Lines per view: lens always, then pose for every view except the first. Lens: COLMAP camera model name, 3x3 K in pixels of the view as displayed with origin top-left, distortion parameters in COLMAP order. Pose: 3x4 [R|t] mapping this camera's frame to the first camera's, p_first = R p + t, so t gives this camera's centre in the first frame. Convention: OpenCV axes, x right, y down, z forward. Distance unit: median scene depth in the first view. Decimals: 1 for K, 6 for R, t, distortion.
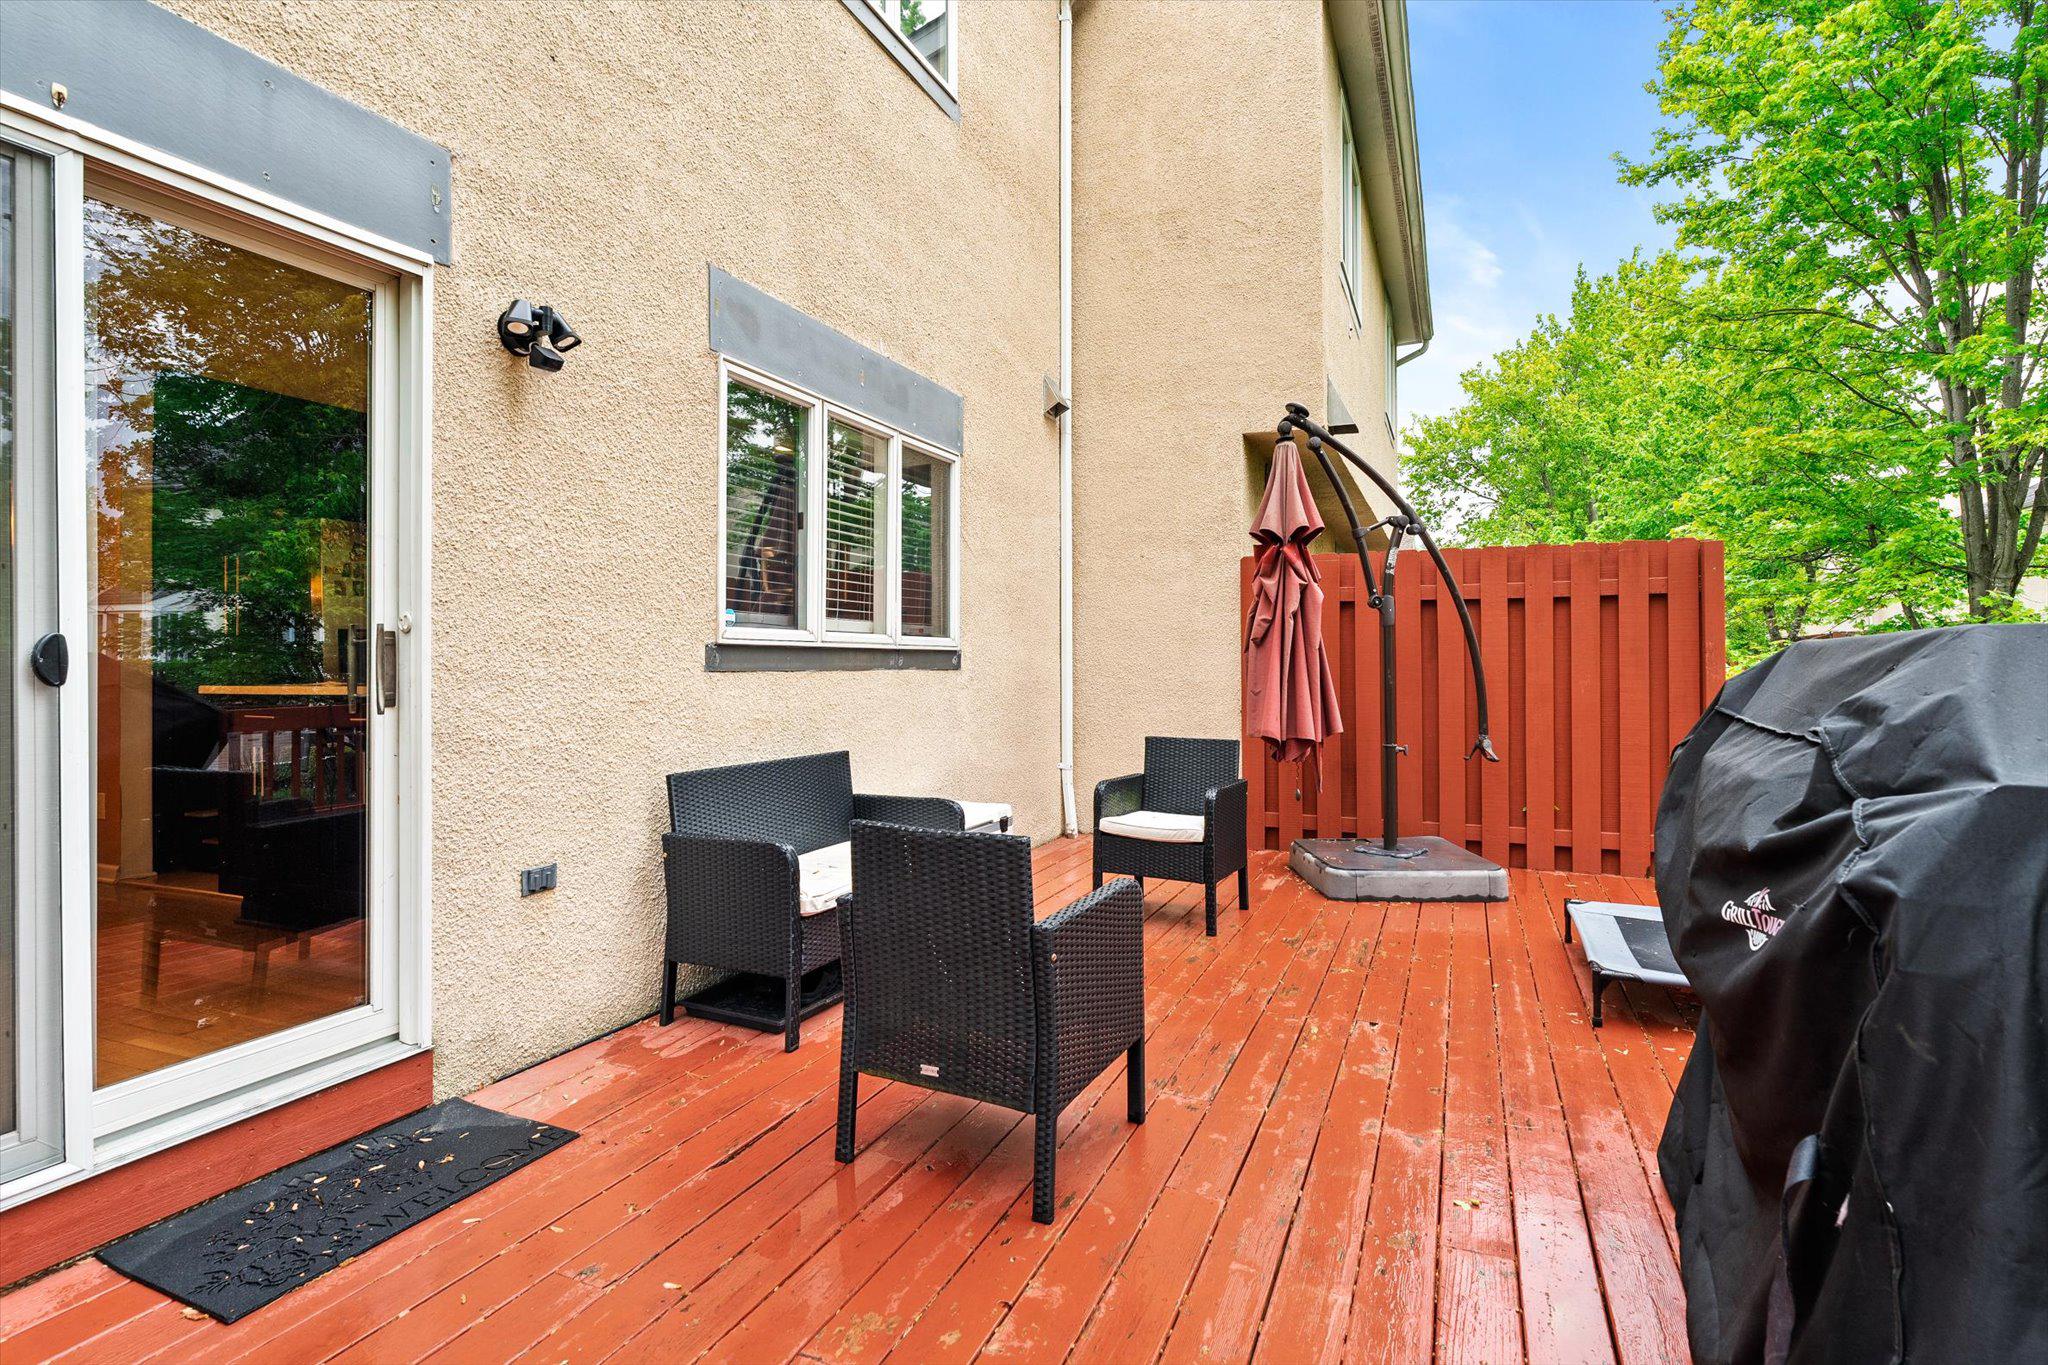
lens RADIAL K [[1019.9, 0, 1022.3], [0, 1019.9, 675.2], [0, 0, 1]] dist [-0.003051, -0.000249]
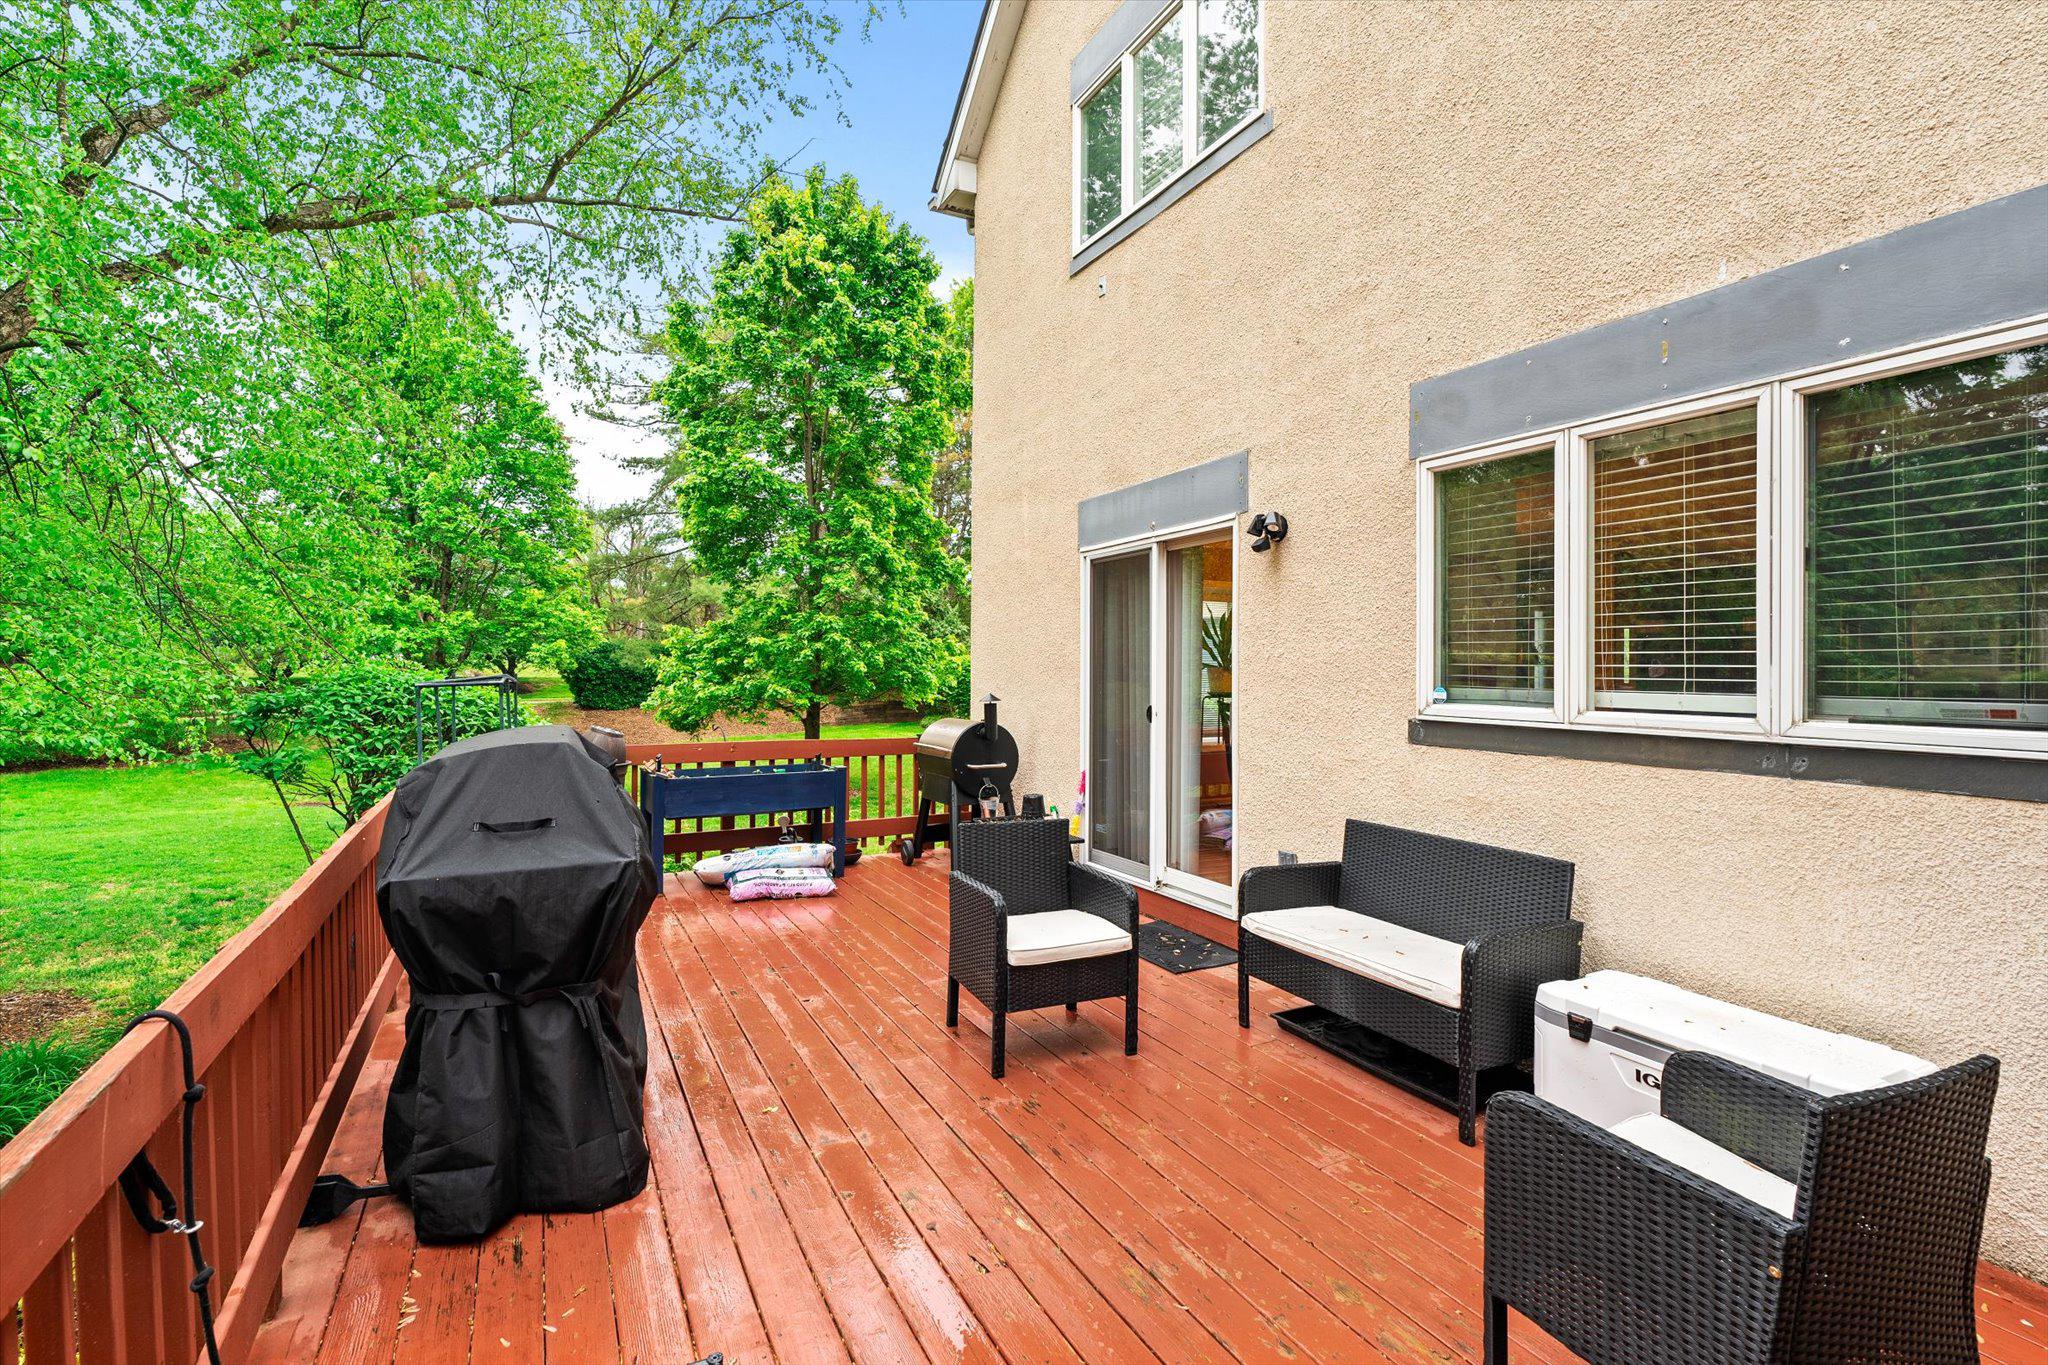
lens RADIAL K [[1019.9, 0, 1022.3], [0, 1019.9, 675.2], [0, 0, 1]] dist [-0.003051, -0.000249]
pose [[-0.652498, 0.004636, -0.757776, 0.799979], [-0.012481, 0.999780, 0.016864, -0.089448], [0.757688, 0.020462, -0.652296, 1.355467]]
